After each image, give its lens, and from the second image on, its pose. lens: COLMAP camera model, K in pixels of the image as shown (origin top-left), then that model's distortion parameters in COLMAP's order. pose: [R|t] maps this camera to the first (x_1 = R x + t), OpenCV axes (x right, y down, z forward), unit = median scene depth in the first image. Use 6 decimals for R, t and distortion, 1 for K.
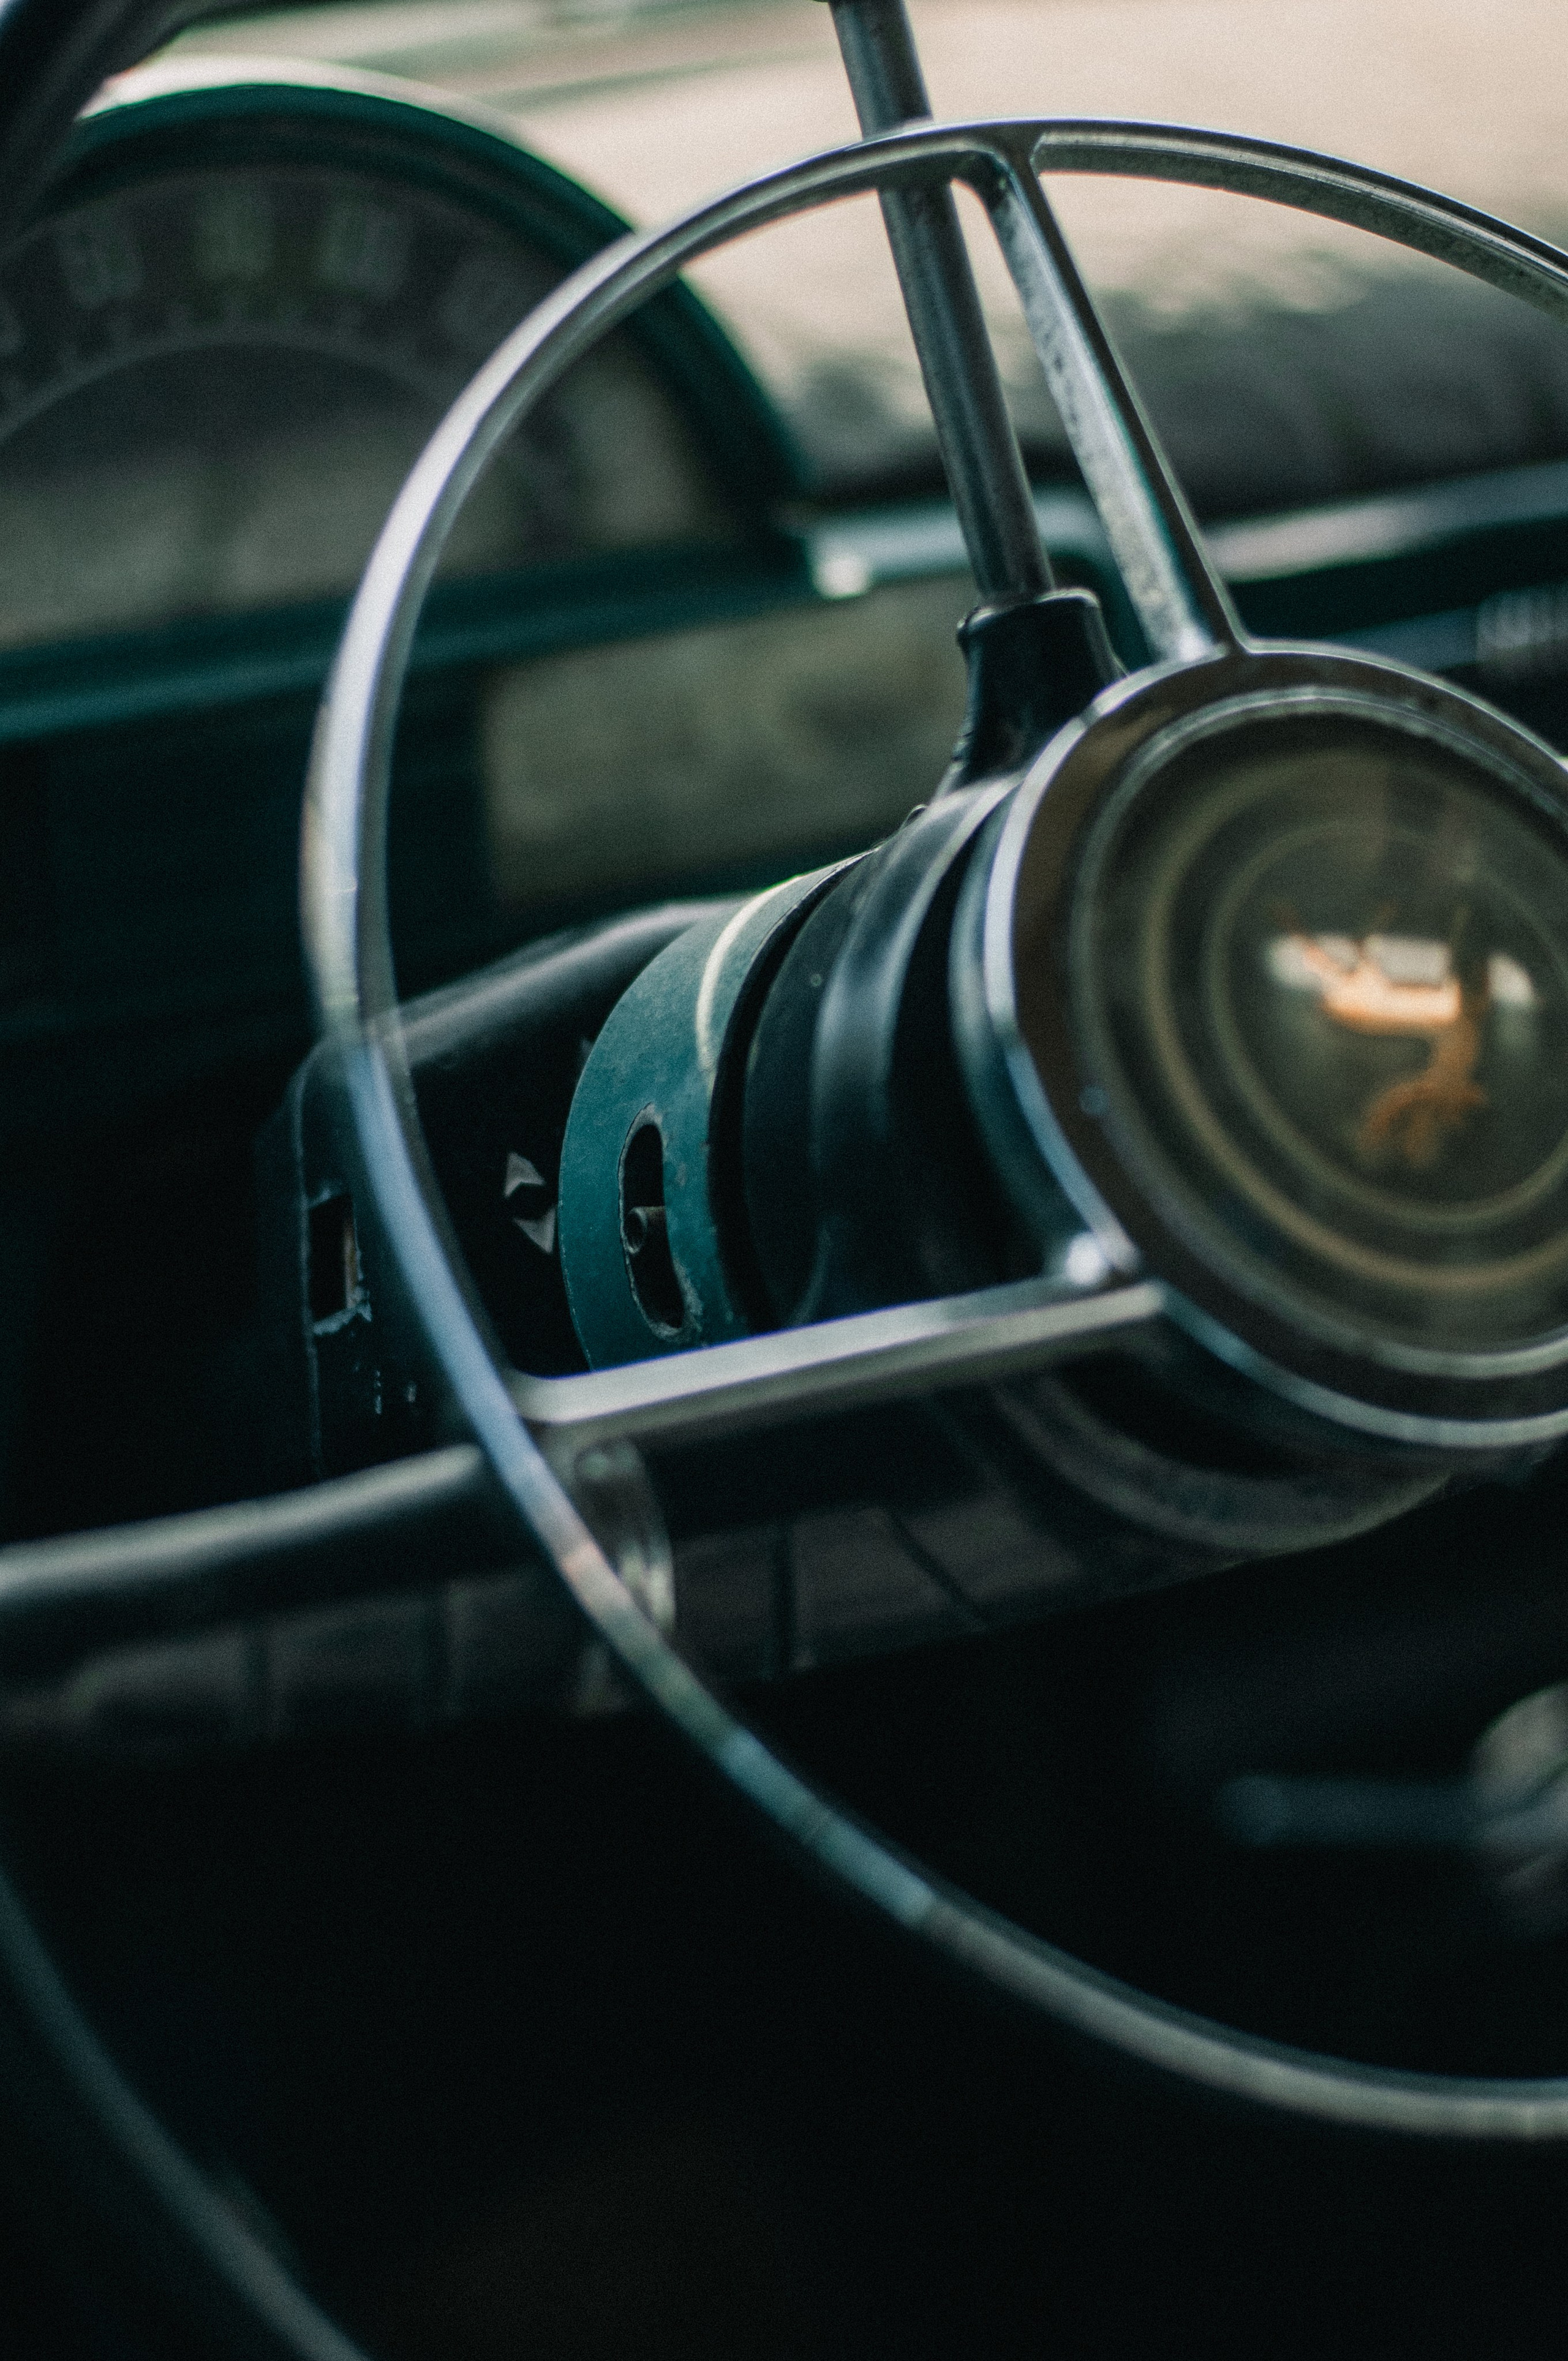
lens RADIAL K [[6006.8, 0, 784.0], [0, 6006.8, 1180.5], [0, 0, 1]] dist [-0.124862, -1.135099]
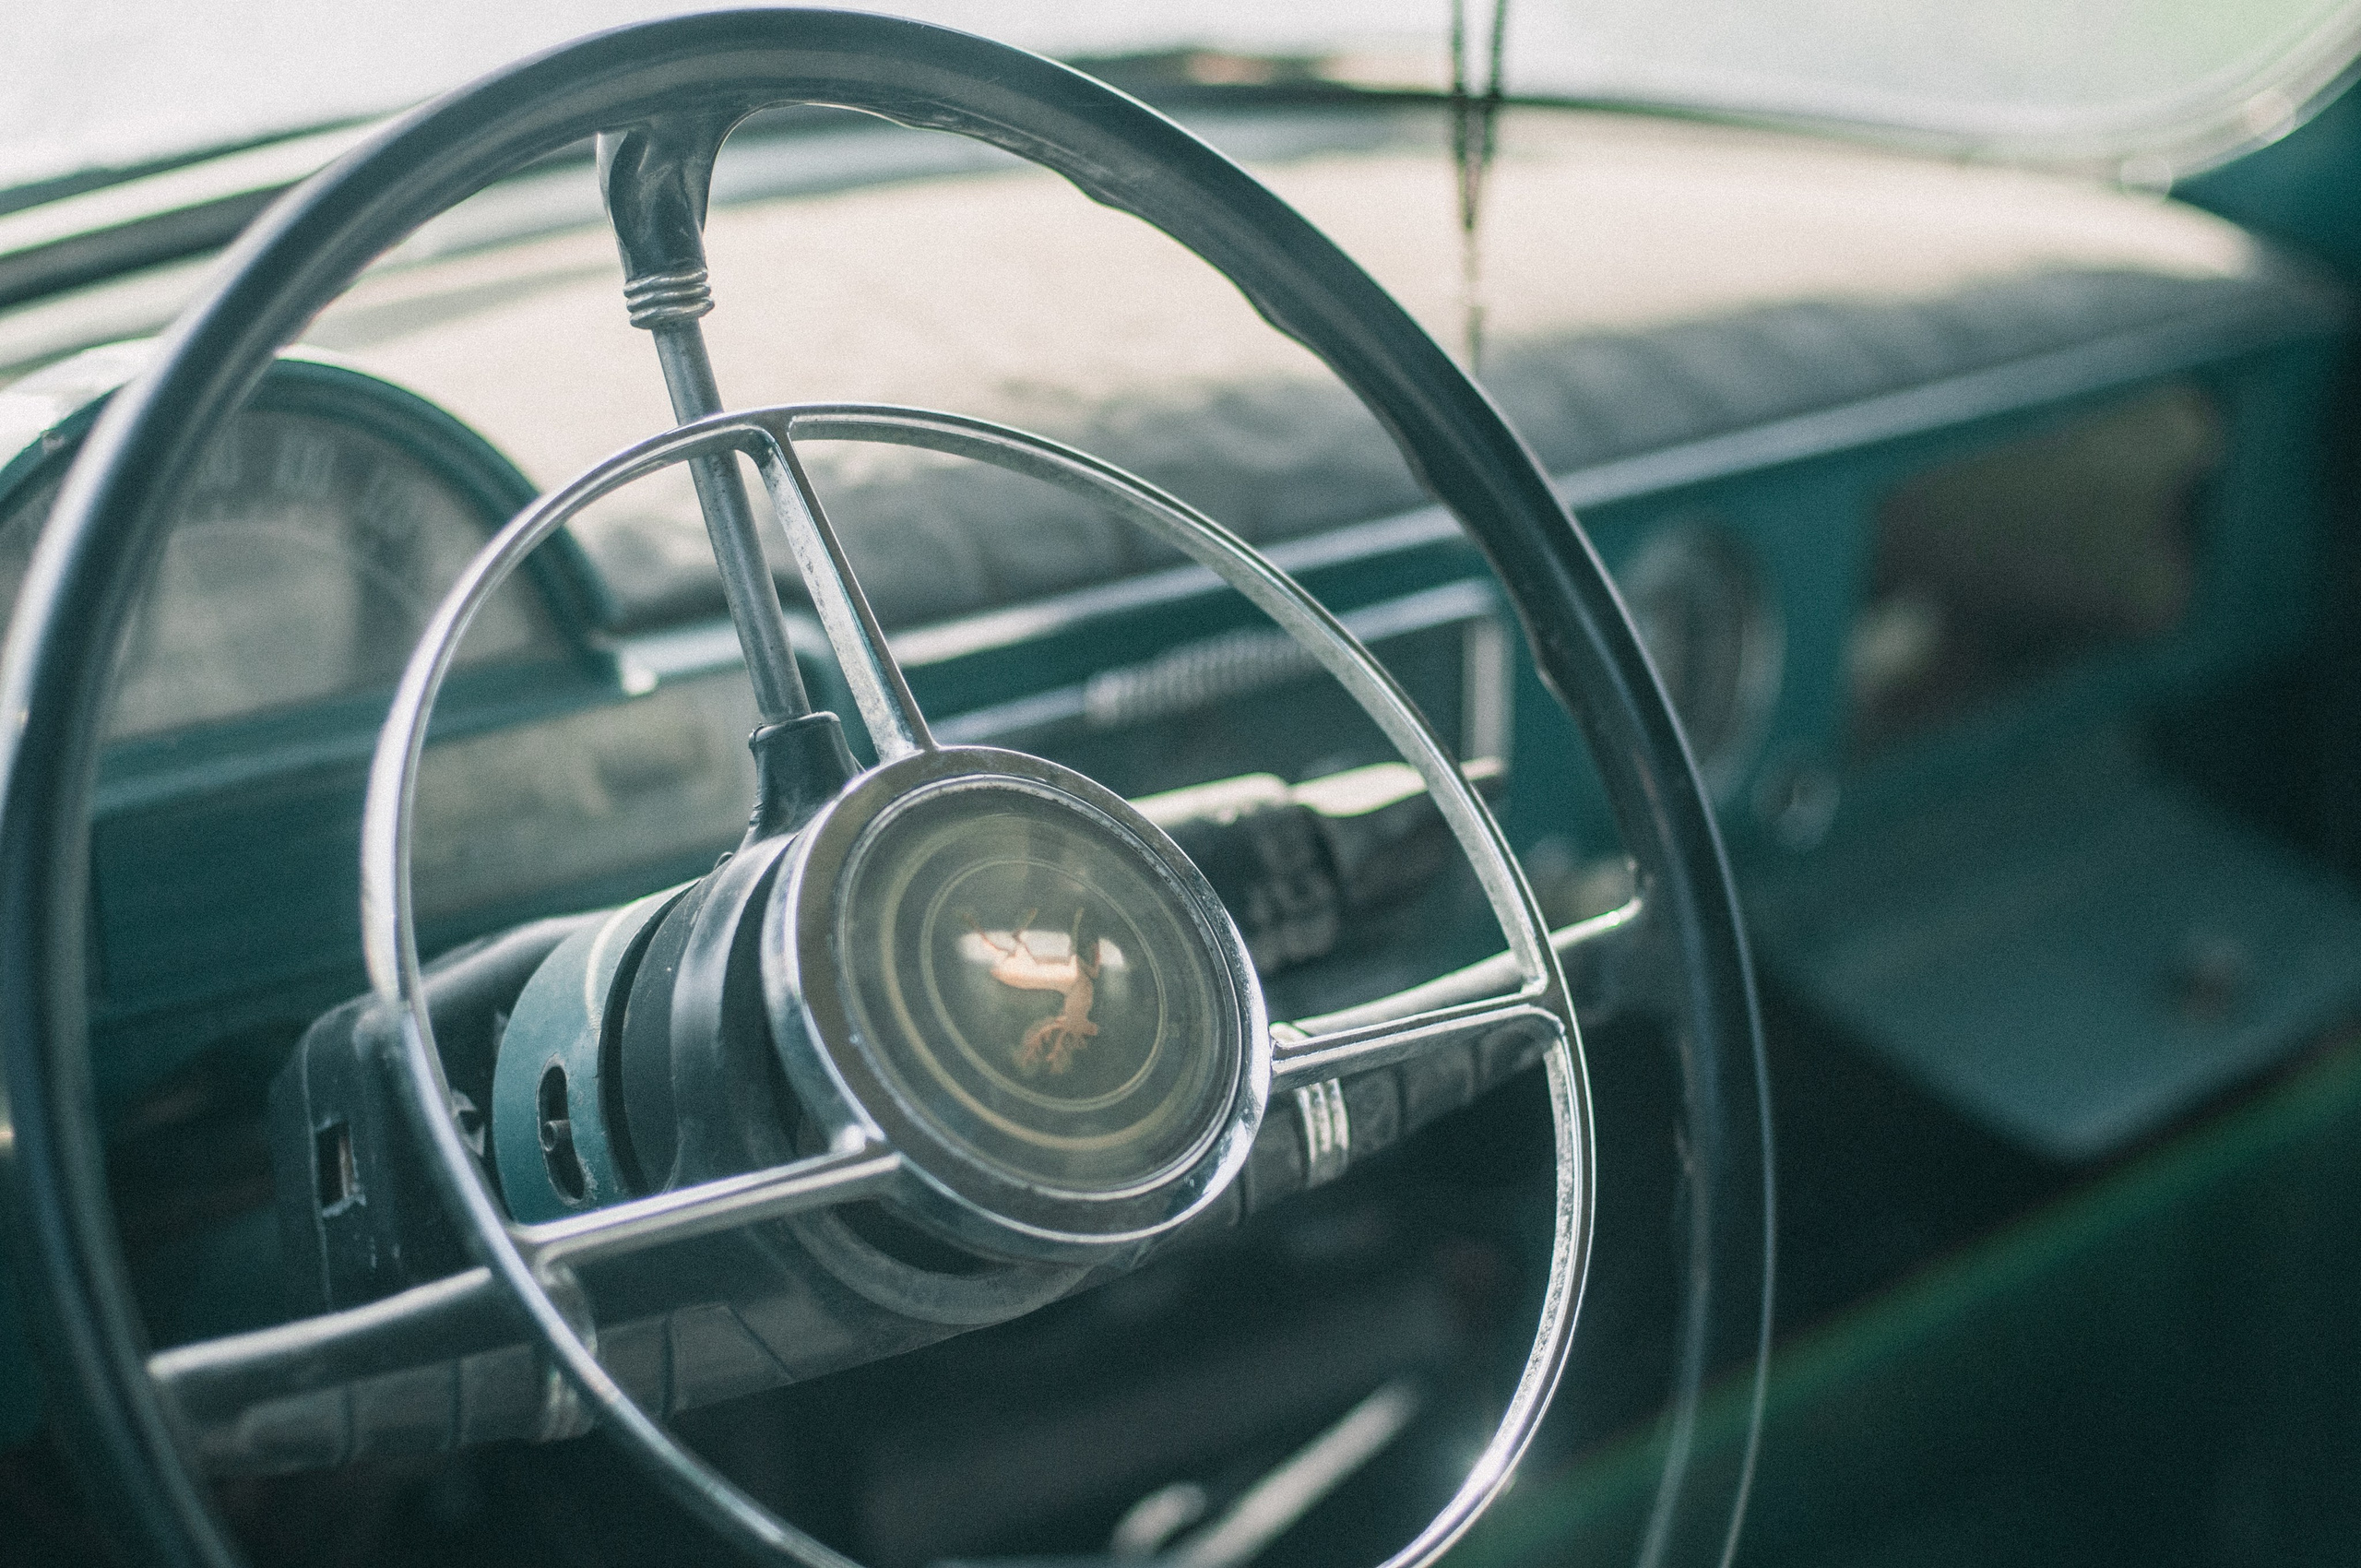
lens RADIAL K [[5089.1, 0, 1180.5], [0, 5089.1, 784.0], [0, 0, 1]] dist [-0.013587, -0.155055]
pose [[0.990855, -0.029262, 0.131719, -0.035298], [0.037717, 0.997354, -0.062154, 0.005761], [-0.129551, 0.066554, 0.989337, -0.324891]]
